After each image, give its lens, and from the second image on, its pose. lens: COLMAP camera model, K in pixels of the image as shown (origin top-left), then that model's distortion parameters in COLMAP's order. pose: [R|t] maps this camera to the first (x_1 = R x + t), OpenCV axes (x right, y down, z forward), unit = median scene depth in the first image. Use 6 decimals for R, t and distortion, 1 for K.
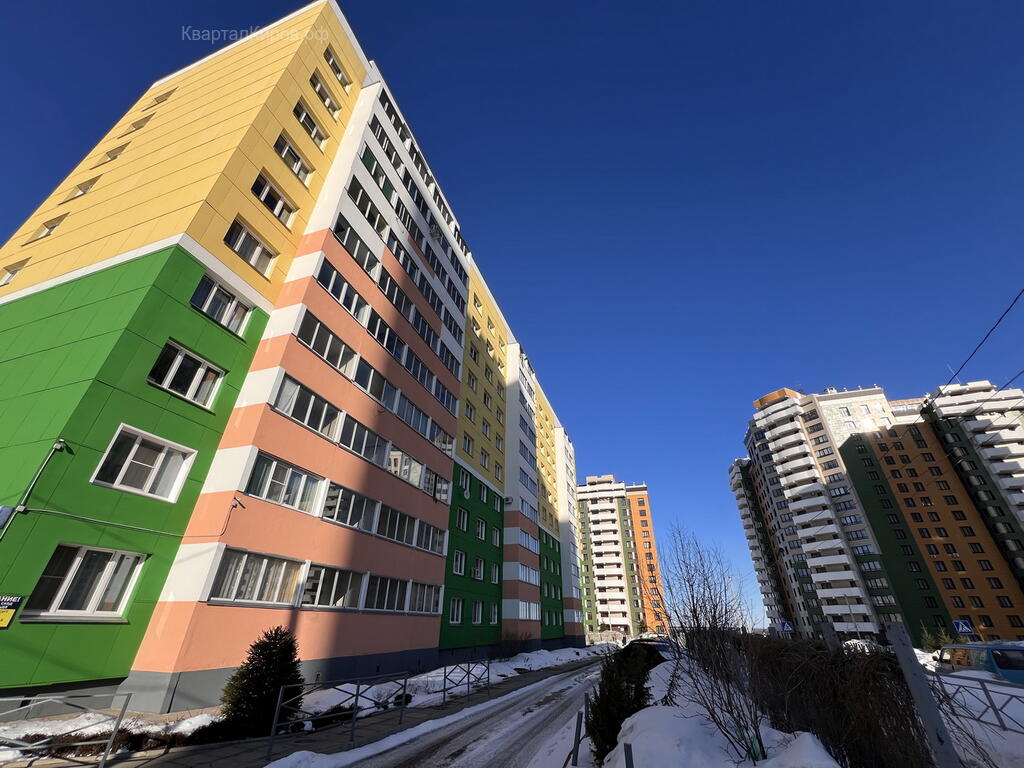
lens RADIAL K [[409.4, 0, 511.0], [0, 409.4, 385.0], [0, 0, 1]] dist [0.000926, -0.000362]
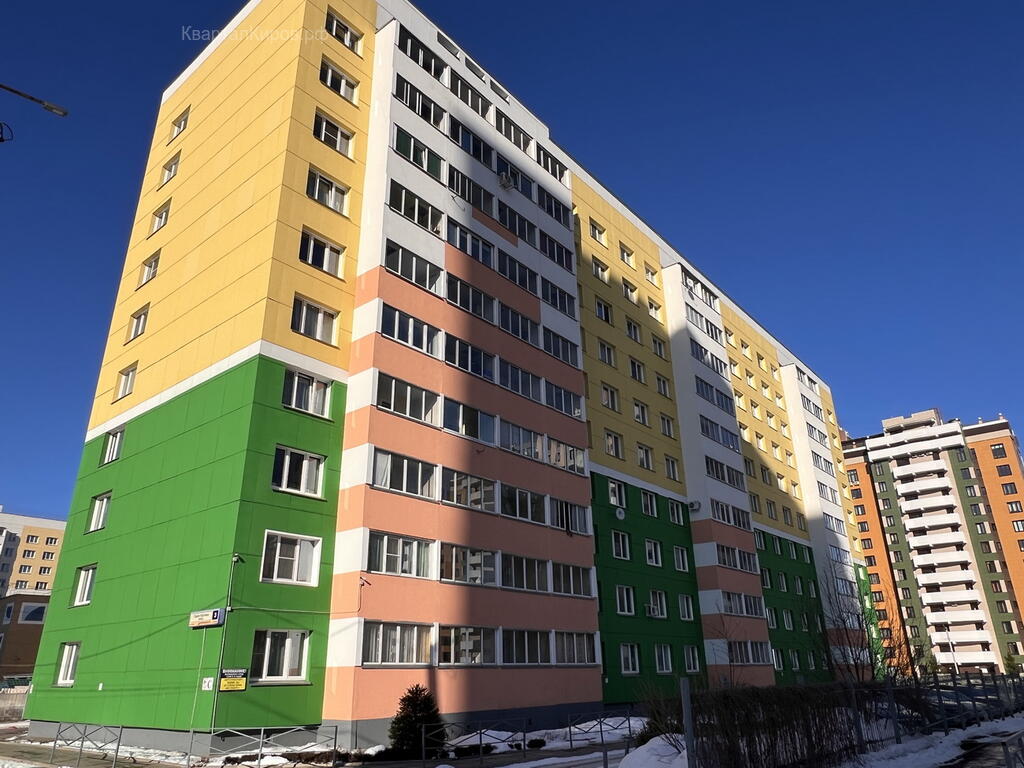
lens RADIAL K [[696.1, 0, 511.5], [0, 696.1, 385.2], [0, 0, 1]] dist [0.001260, -0.000055]
pose [[0.930293, -0.165664, -0.327277, 0.295451], [0.209083, 0.972561, 0.102024, -0.243854], [0.301396, -0.163340, 0.939404, -0.407623]]
